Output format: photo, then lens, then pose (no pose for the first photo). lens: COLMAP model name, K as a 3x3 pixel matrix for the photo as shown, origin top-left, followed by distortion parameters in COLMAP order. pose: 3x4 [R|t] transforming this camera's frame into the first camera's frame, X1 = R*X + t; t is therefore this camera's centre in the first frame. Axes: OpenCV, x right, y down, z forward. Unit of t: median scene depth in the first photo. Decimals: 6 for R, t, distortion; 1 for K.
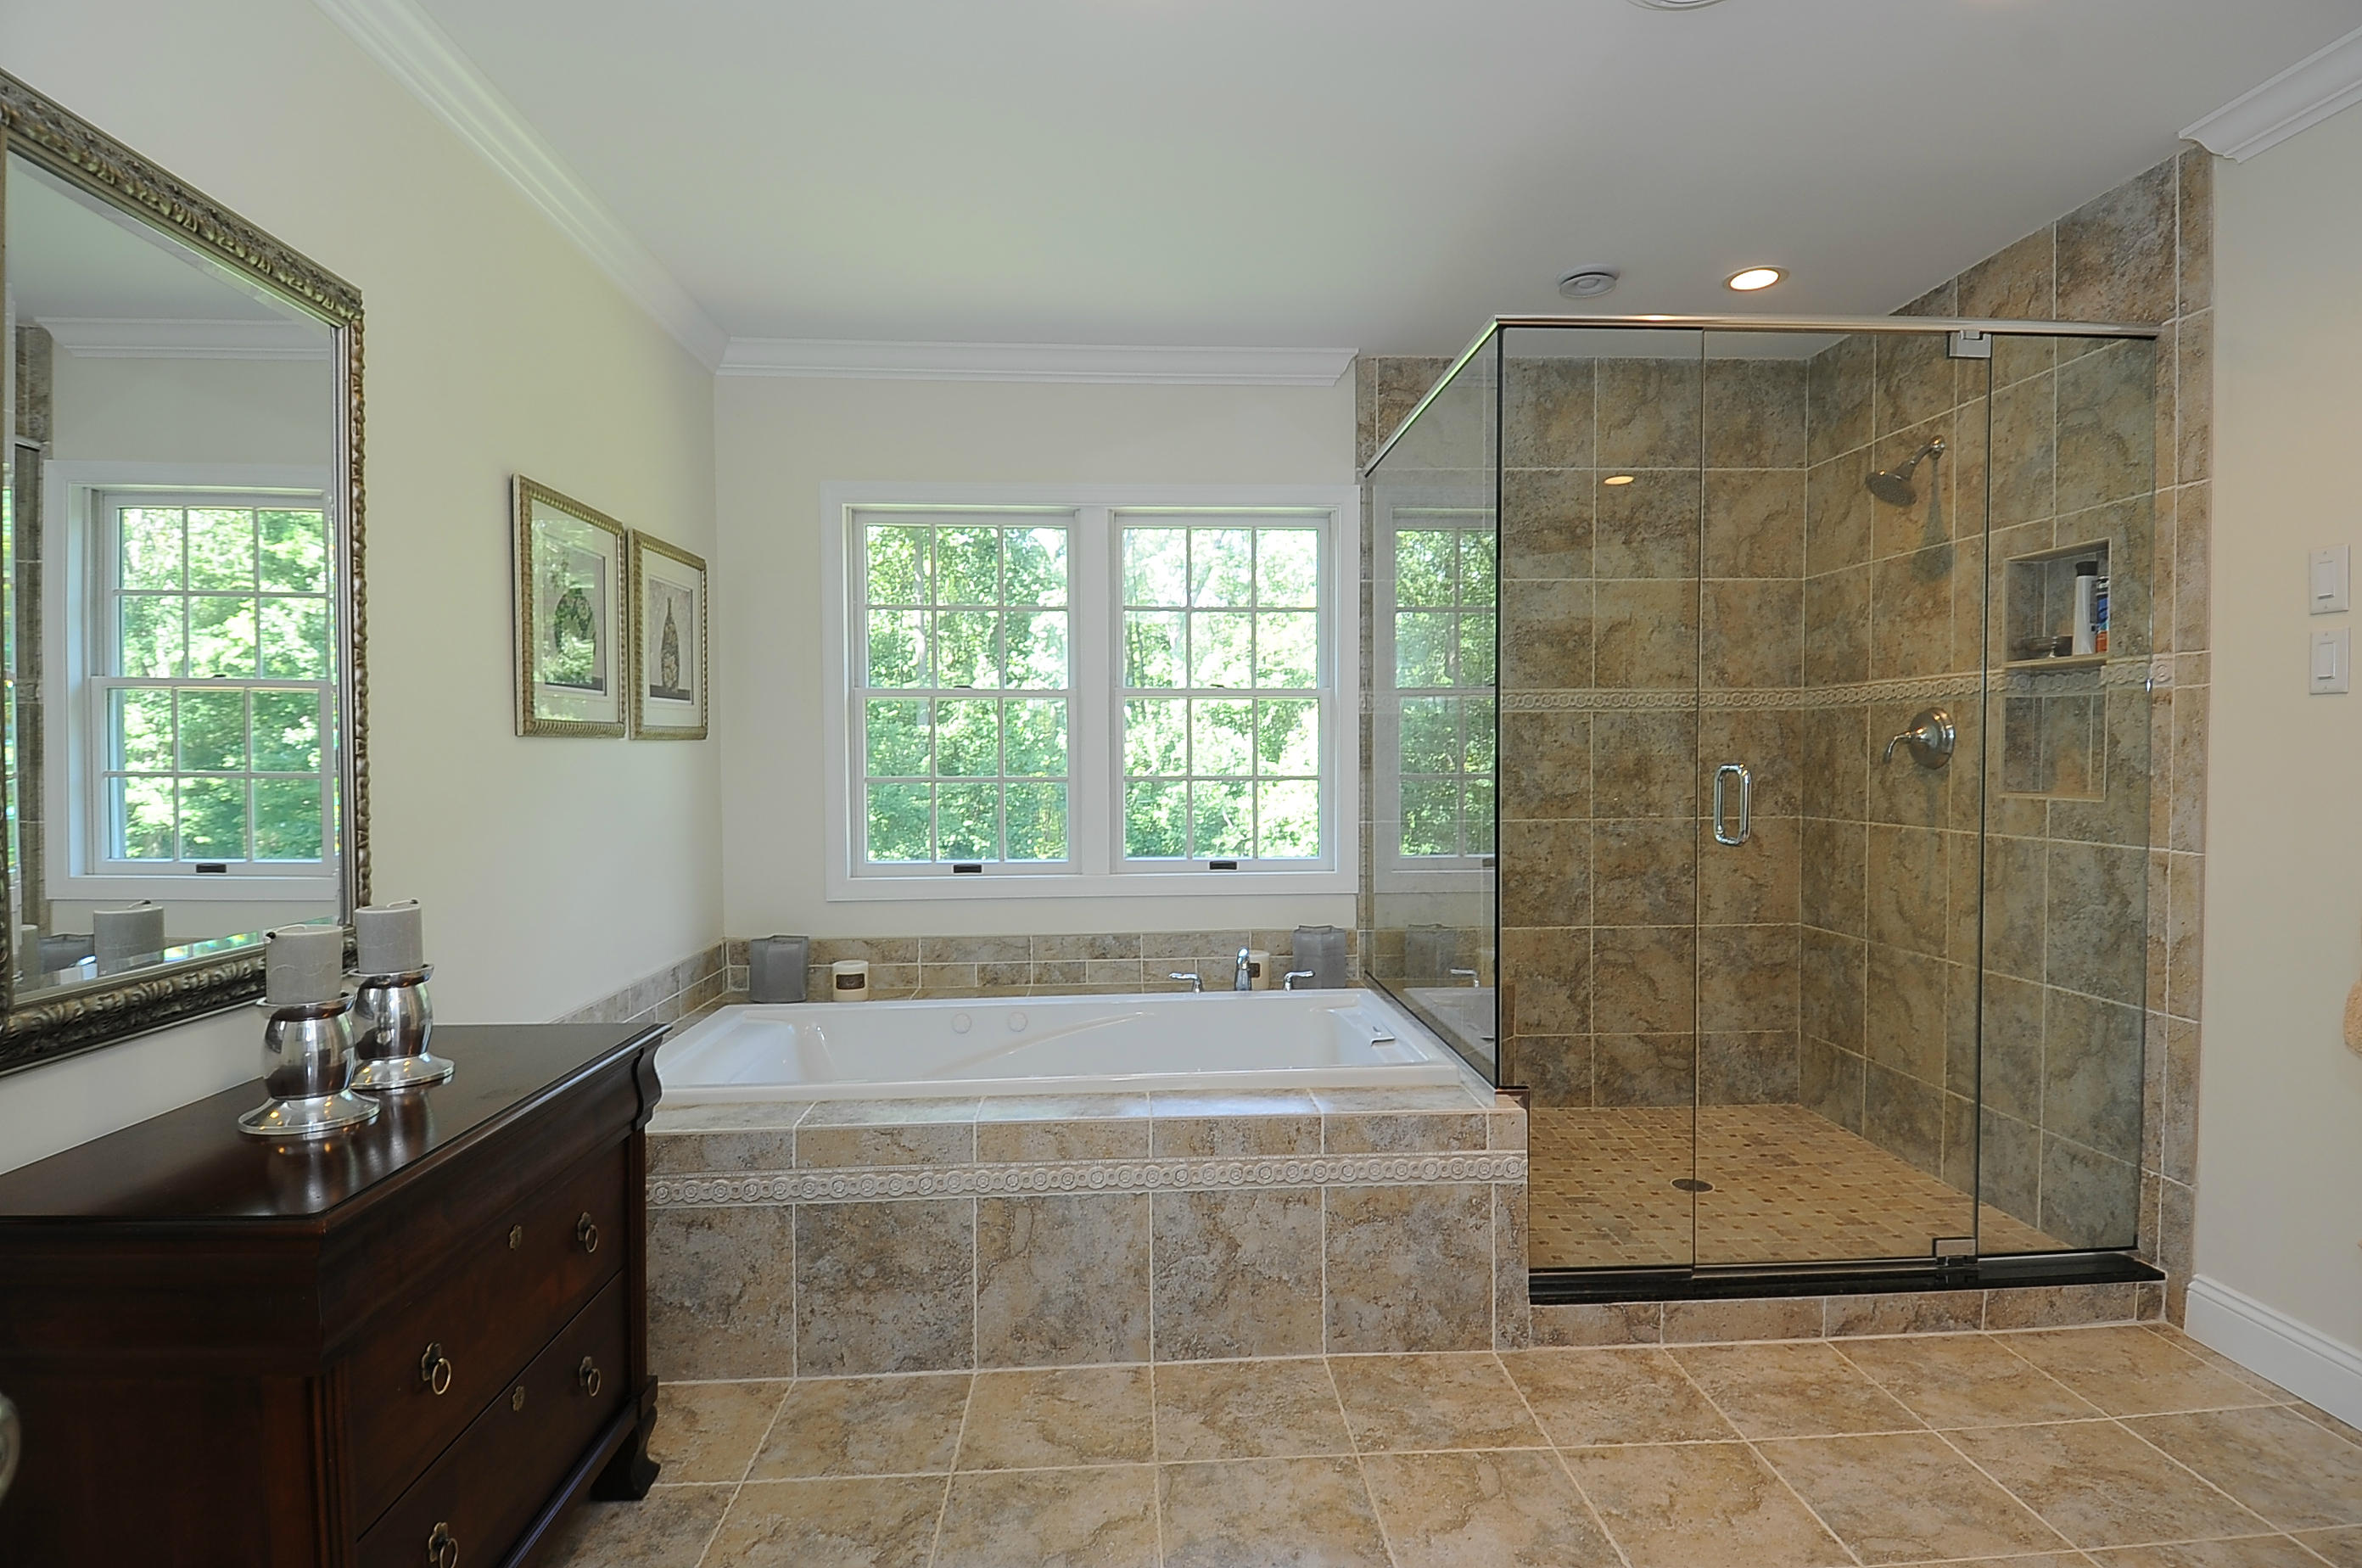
lens RADIAL K [[1226.4, 0, 1193.6], [0, 1226.4, 786.1], [0, 0, 1]] dist [0.062961, -0.064523]
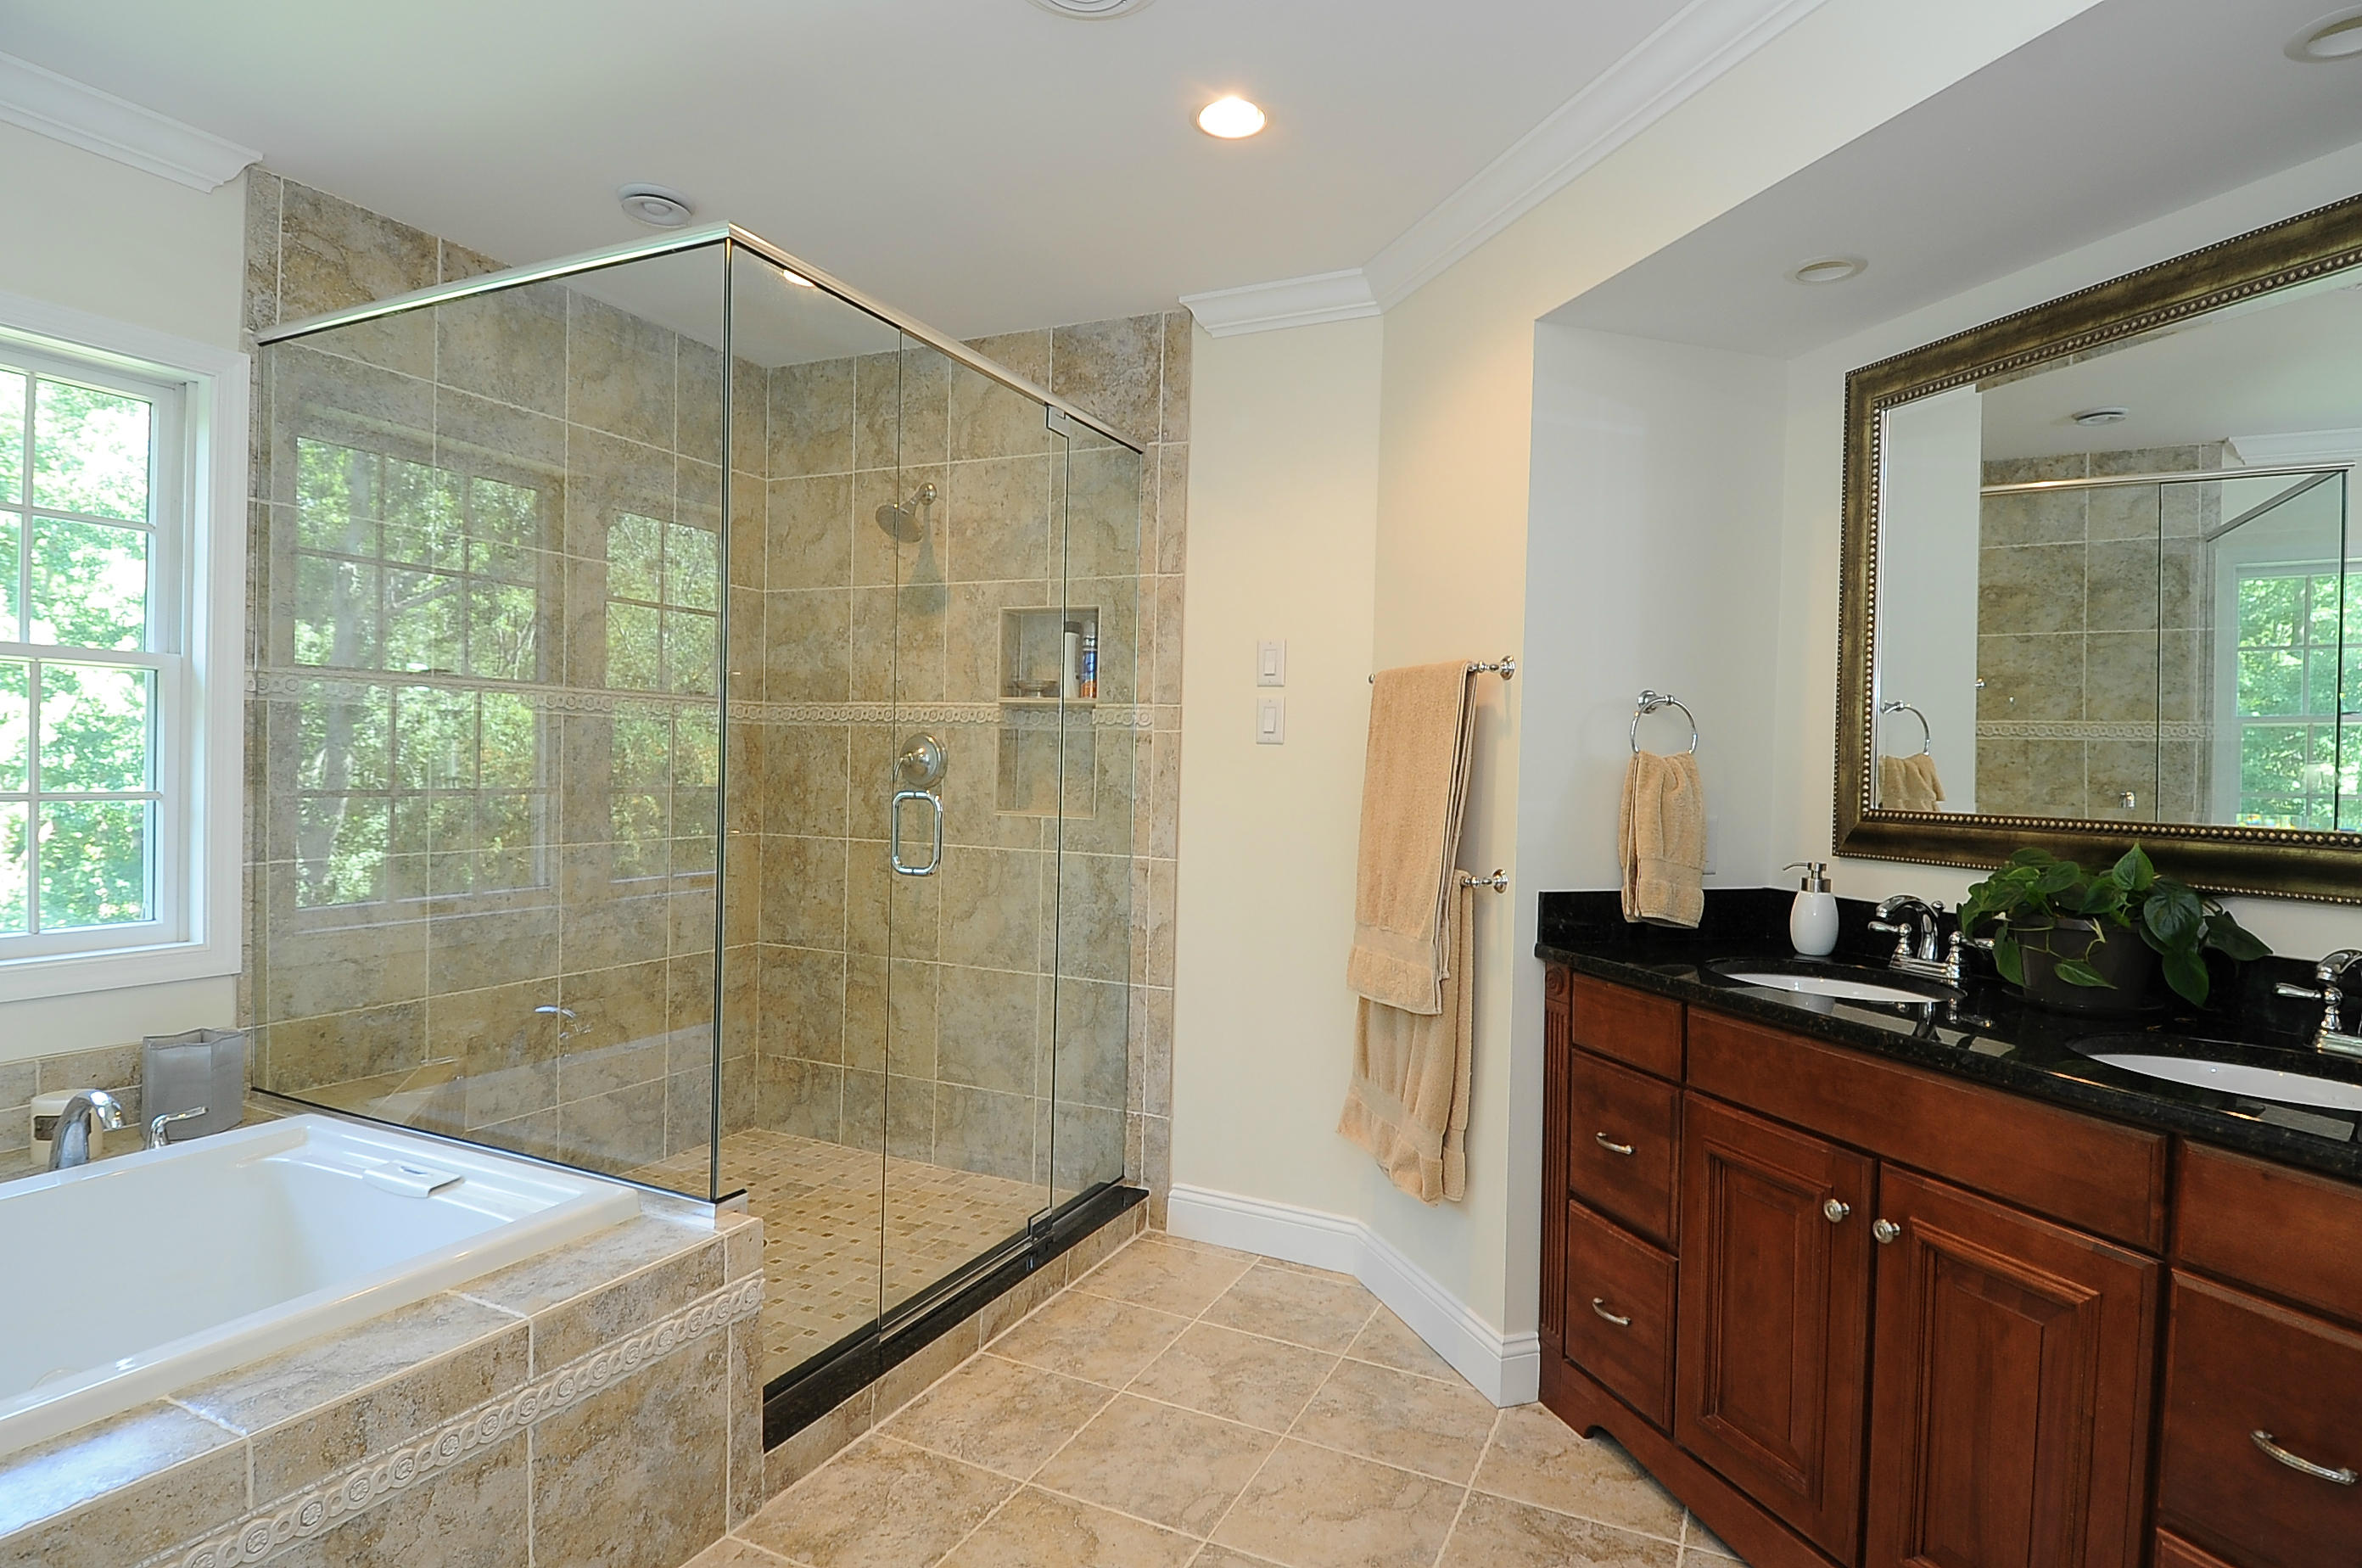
lens RADIAL K [[1226.4, 0, 1193.6], [0, 1226.4, 786.1], [0, 0, 1]] dist [0.062961, -0.064523]
pose [[0.483318, -0.000626, 0.875444, -0.267011], [-0.004760, 0.999983, 0.003343, -0.023319], [-0.875432, -0.005783, 0.483307, 0.307064]]
